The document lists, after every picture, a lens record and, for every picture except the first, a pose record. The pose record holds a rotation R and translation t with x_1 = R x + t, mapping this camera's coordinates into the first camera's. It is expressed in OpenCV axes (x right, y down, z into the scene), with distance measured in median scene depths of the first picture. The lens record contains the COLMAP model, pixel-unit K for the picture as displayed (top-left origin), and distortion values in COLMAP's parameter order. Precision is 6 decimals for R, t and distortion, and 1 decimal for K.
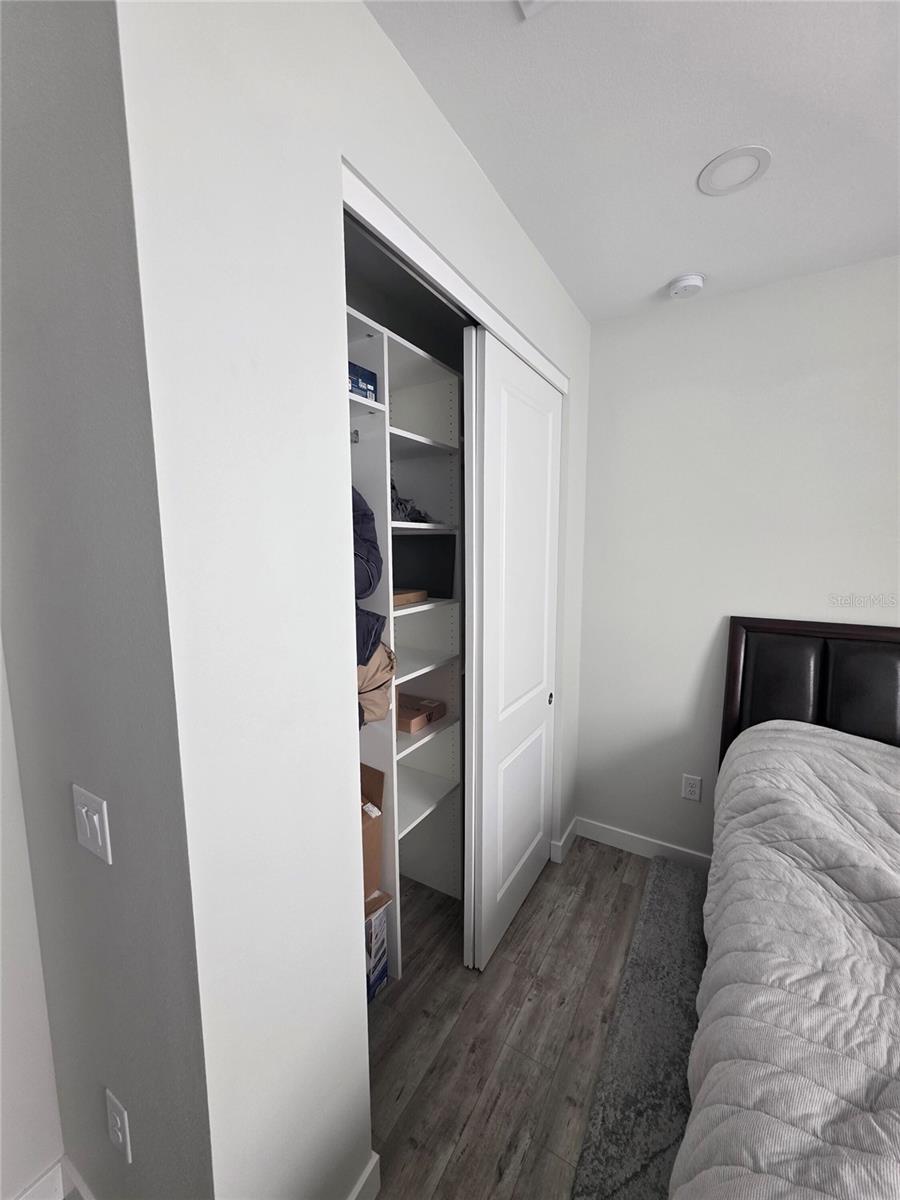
lens RADIAL K [[476.2, 0, 446.5], [0, 476.2, 605.5], [0, 0, 1]] dist [0.012078, -0.000803]
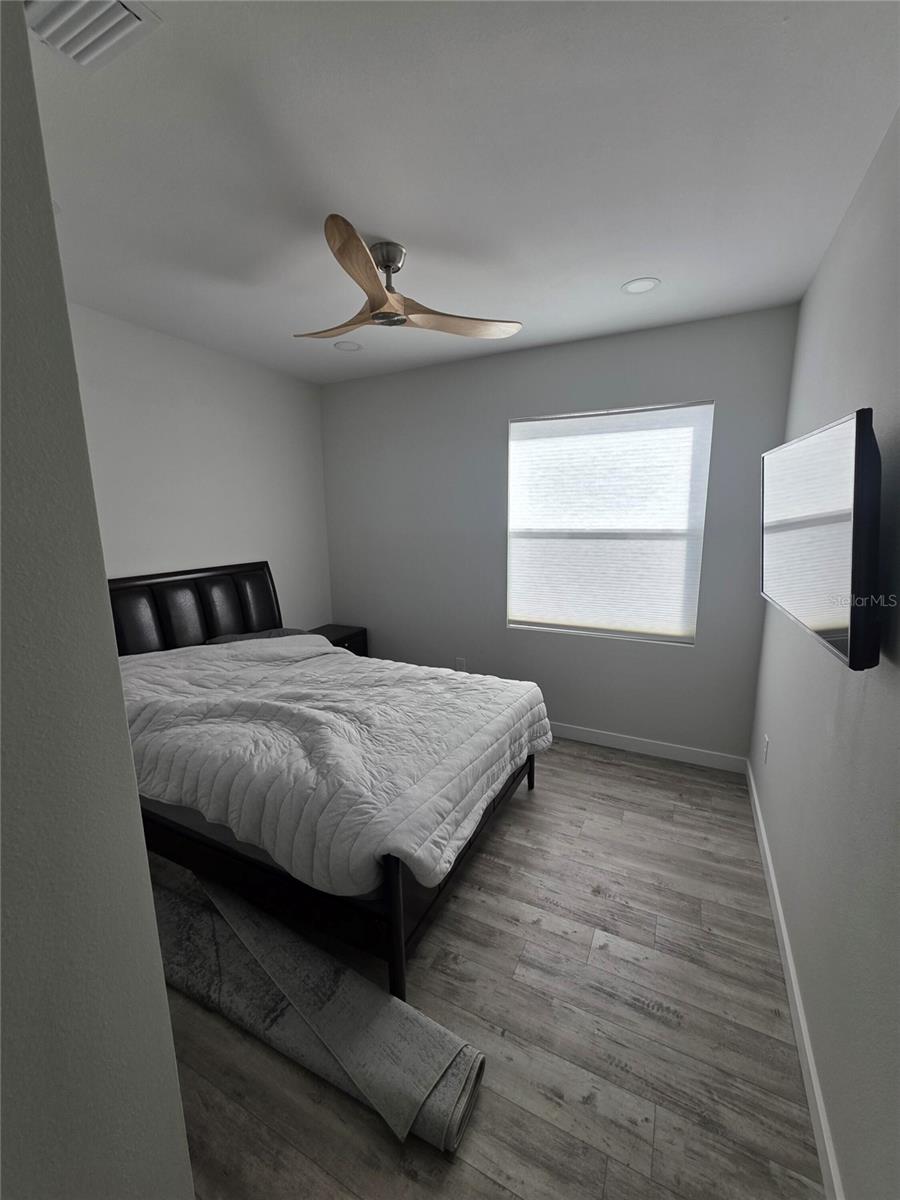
lens RADIAL K [[476.2, 0, 457.9], [0, 476.2, 611.3], [0, 0, 1]] dist [0.012078, -0.000803]
pose [[-0.093912, -0.198084, 0.975676, -0.883813], [0.143565, 0.967070, 0.210155, -0.027260], [-0.985175, 0.159809, -0.062382, 0.195631]]
